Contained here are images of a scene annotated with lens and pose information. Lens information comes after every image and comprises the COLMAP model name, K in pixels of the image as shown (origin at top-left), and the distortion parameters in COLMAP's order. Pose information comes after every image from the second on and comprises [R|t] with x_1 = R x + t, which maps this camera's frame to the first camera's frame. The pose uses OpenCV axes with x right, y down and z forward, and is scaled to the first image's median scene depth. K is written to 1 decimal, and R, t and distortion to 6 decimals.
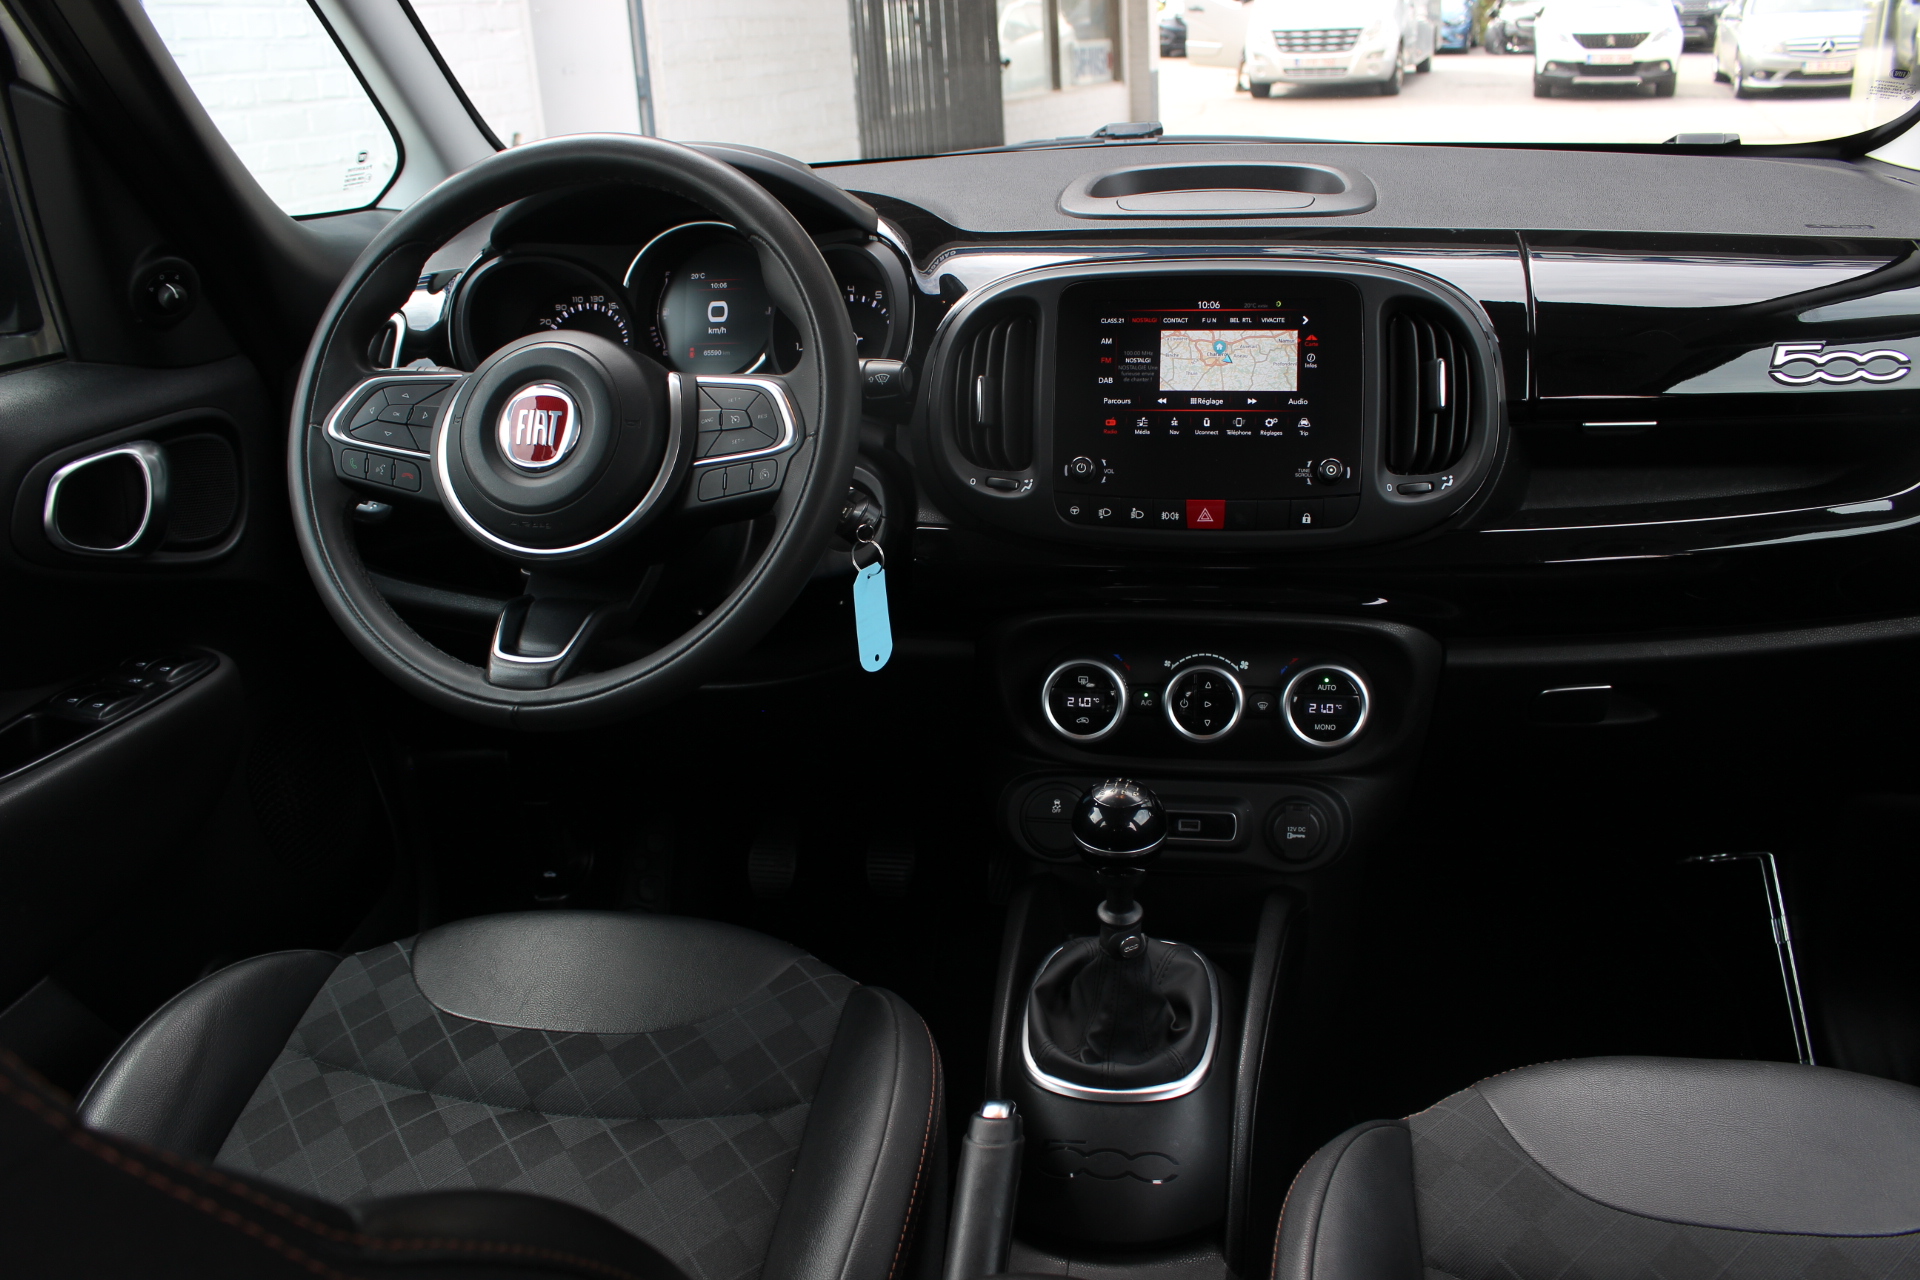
lens RADIAL K [[1589.5, 0, 945.9], [0, 1589.5, 646.9], [0, 0, 1]] dist [-0.158684, 0.122132]
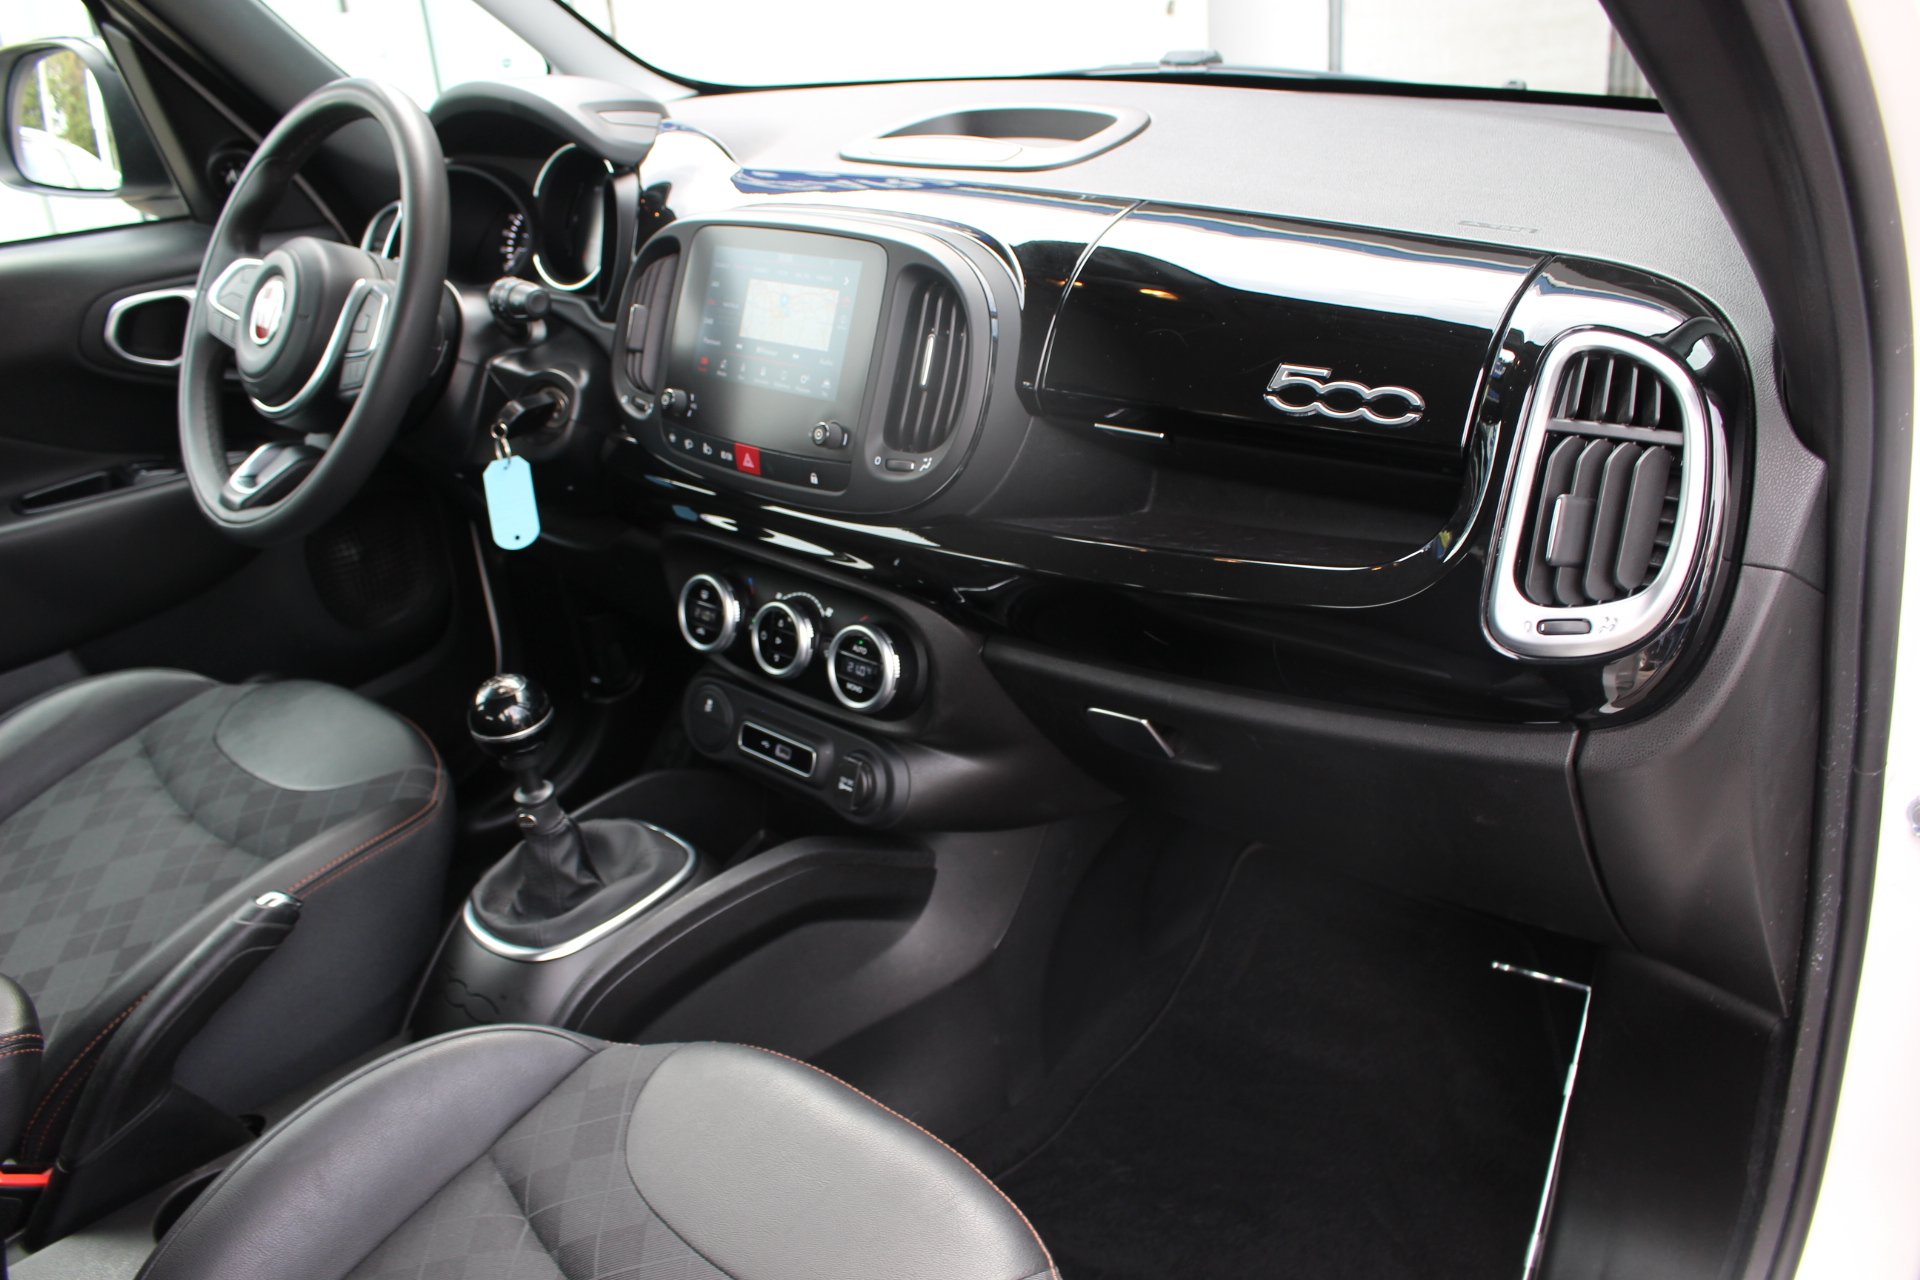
lens RADIAL K [[1589.5, 0, 945.9], [0, 1589.5, 646.9], [0, 0, 1]] dist [-0.158684, 0.122132]
pose [[0.846572, 0.216403, -0.486297, 0.820065], [-0.173579, 0.975919, 0.132110, -0.125075], [0.503175, -0.027430, 0.863749, 0.160204]]
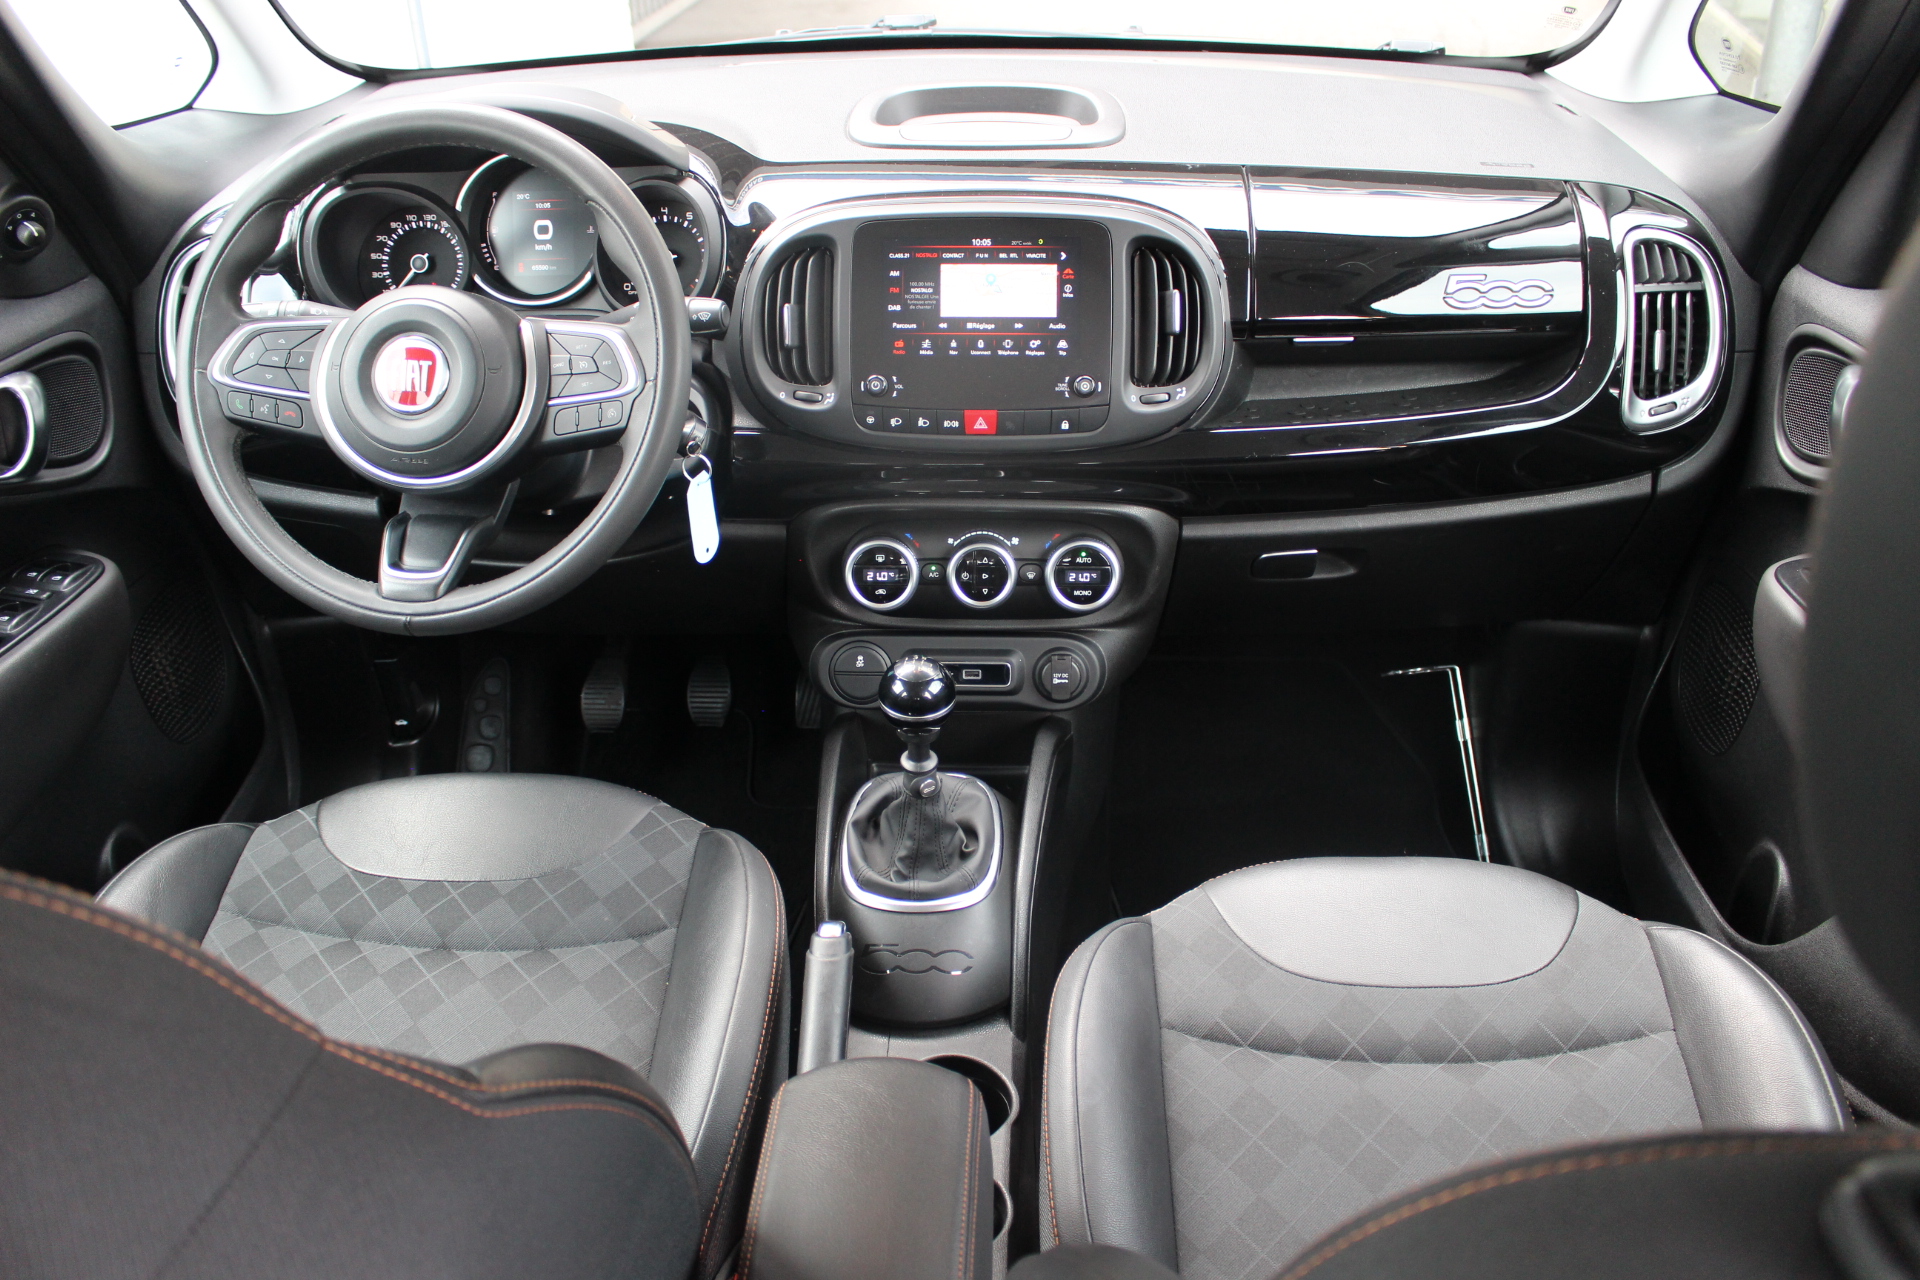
lens RADIAL K [[1589.5, 0, 945.9], [0, 1589.5, 646.9], [0, 0, 1]] dist [-0.158684, 0.122132]
pose [[0.989529, -0.042112, 0.138055, -0.033754], [0.021386, 0.988710, 0.148308, -0.095168], [-0.142741, -0.143802, 0.979258, -0.189059]]
